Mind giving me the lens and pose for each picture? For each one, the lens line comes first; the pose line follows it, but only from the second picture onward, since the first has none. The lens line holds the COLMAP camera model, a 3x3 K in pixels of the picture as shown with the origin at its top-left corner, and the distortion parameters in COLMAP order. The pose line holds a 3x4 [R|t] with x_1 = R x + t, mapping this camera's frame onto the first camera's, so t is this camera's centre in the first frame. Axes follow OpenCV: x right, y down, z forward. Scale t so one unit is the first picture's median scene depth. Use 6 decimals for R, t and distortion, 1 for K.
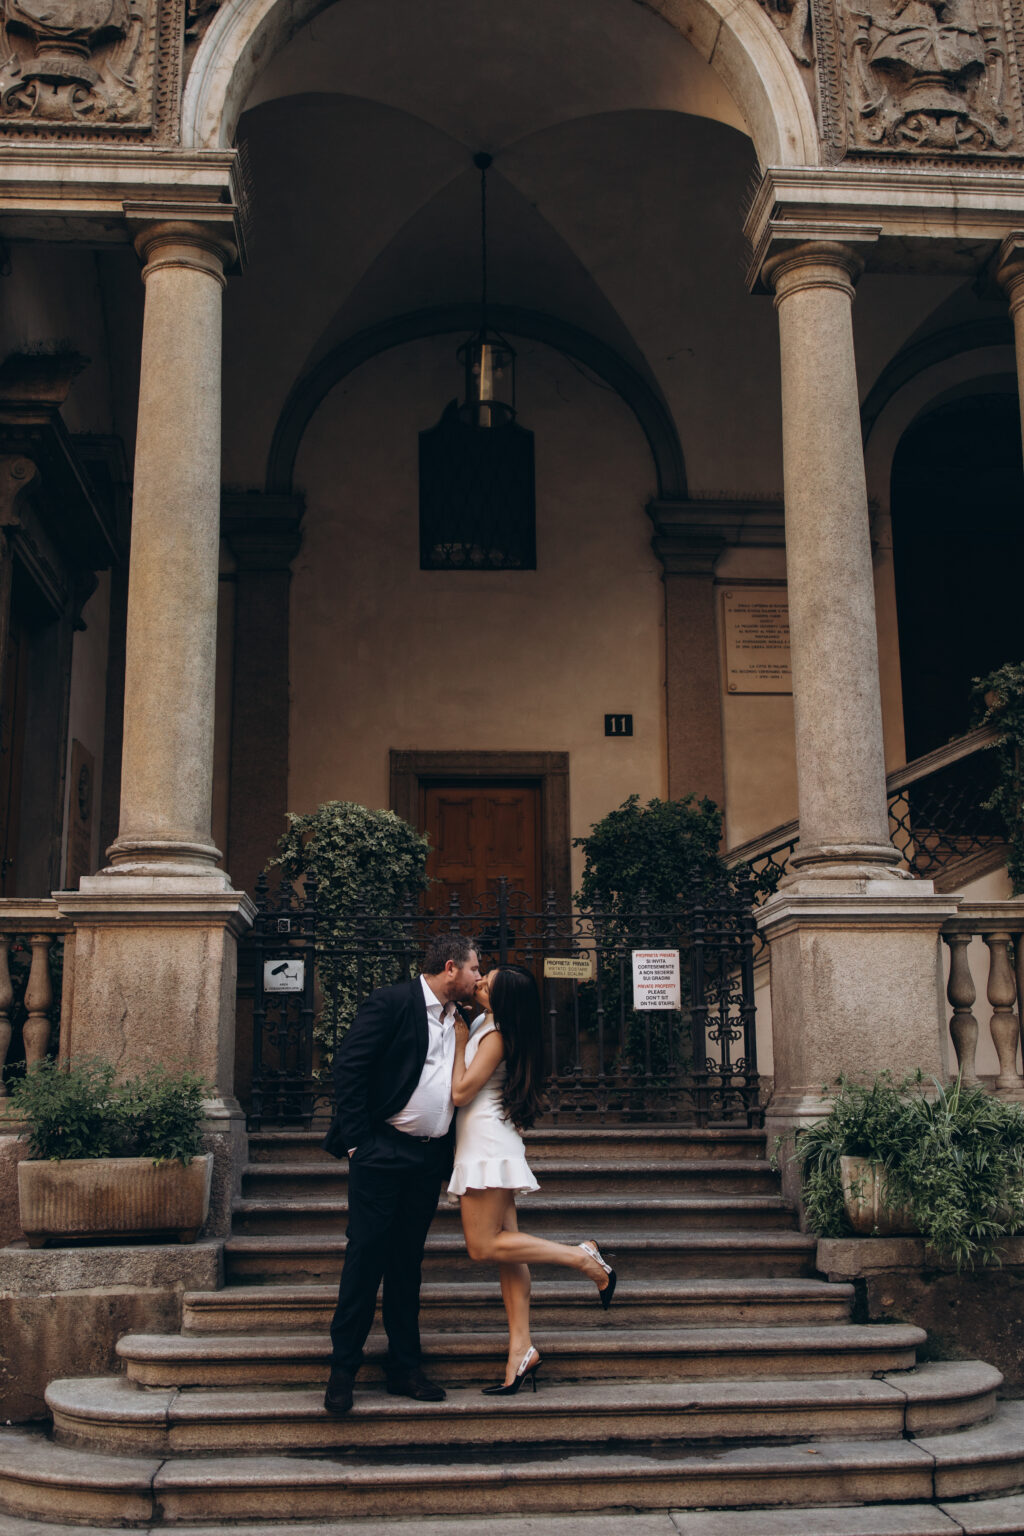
lens RADIAL K [[1611.3, 0, 512.0], [0, 1611.3, 768.0], [0, 0, 1]] dist [0.088788, -0.292787]
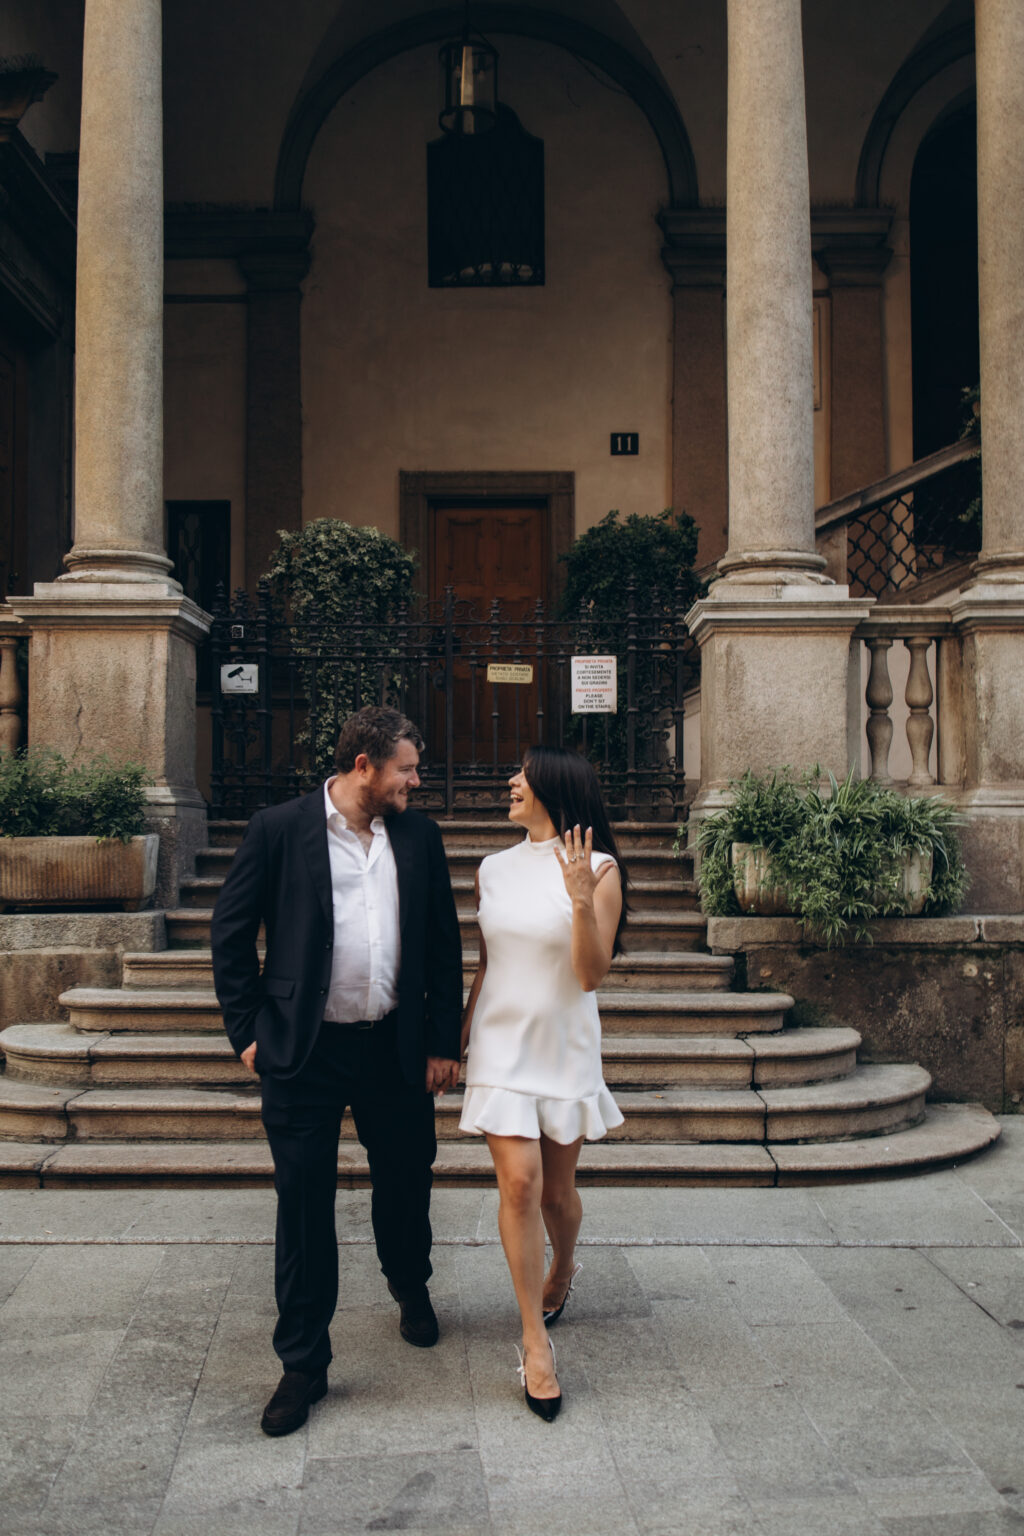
lens RADIAL K [[1571.2, 0, 517.4], [0, 1571.2, 783.8], [0, 0, 1]] dist [0.073145, -0.203238]
pose [[0.996182, 0.007423, -0.086980, 0.135170], [0.007805, 0.984814, 0.173436, 0.017739], [0.086947, -0.173452, 0.980997, -0.020964]]
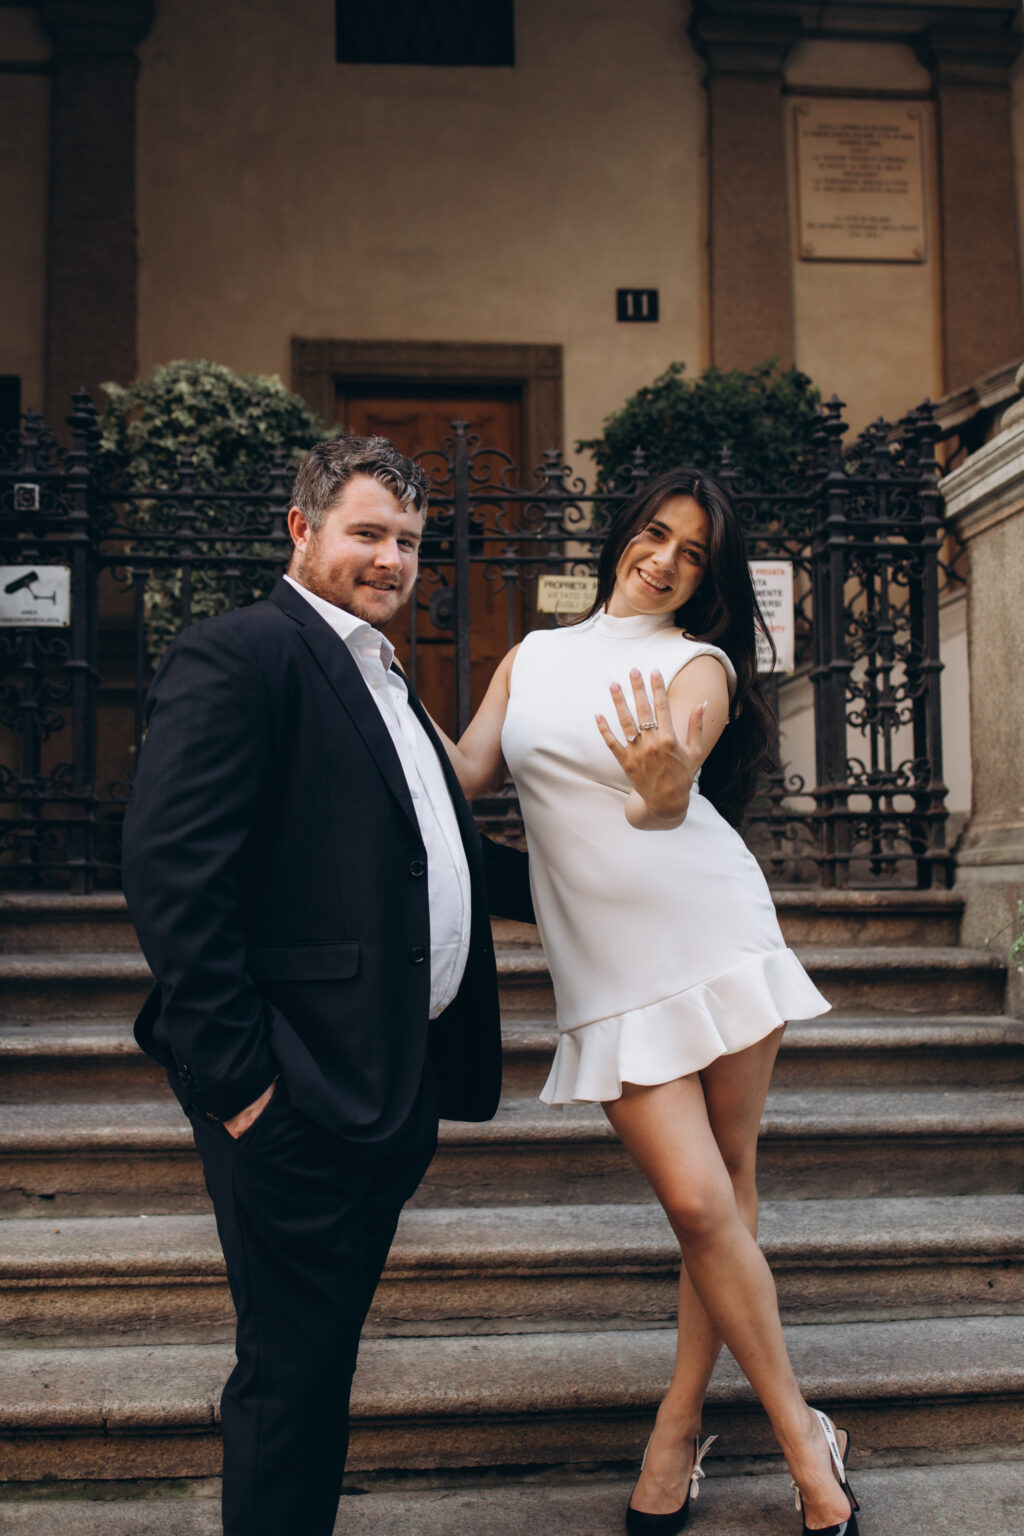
lens RADIAL K [[1626.4, 0, 509.8], [0, 1626.4, 742.9], [0, 0, 1]] dist [0.060713, -0.170816]
pose [[0.999775, 0.001614, 0.021154, -0.000743], [-0.004095, 0.993037, 0.117733, 0.114461], [-0.020817, -0.117793, 0.992820, 0.485114]]
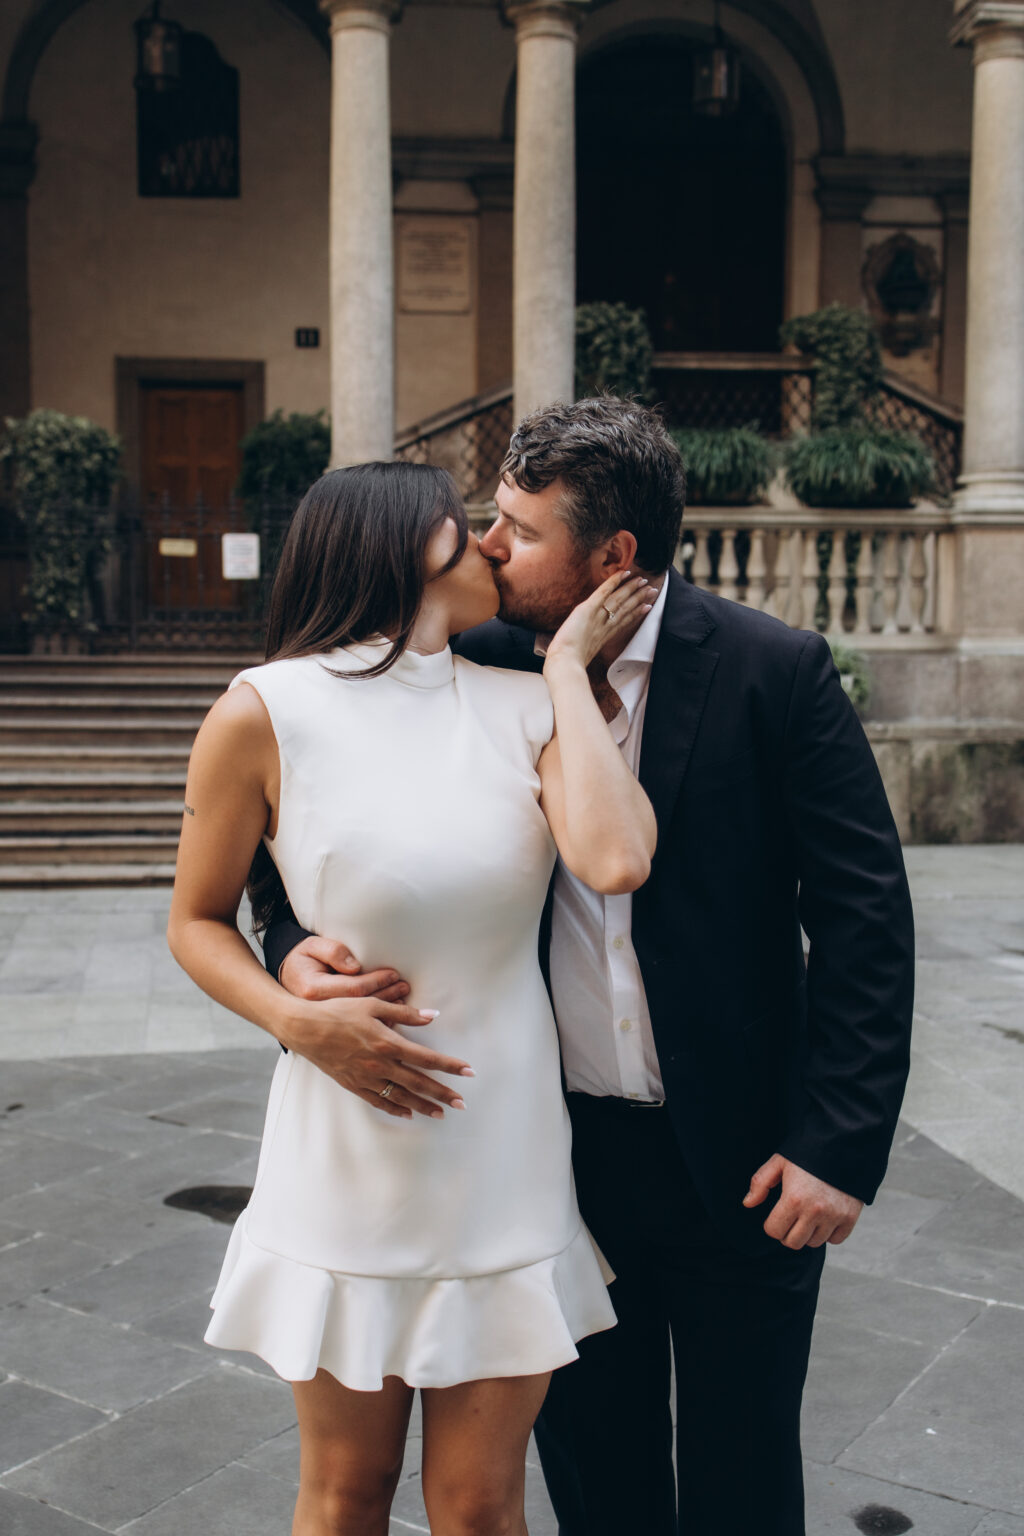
lens RADIAL K [[1859.0, 0, 454.7], [0, 1859.0, 769.2], [0, 0, 1]] dist [0.080092, -0.043401]
pose [[0.999484, 0.020817, -0.024450, 0.336191], [-0.013905, 0.966896, 0.254793, -0.112395], [0.028945, -0.254322, 0.966686, -0.650680]]
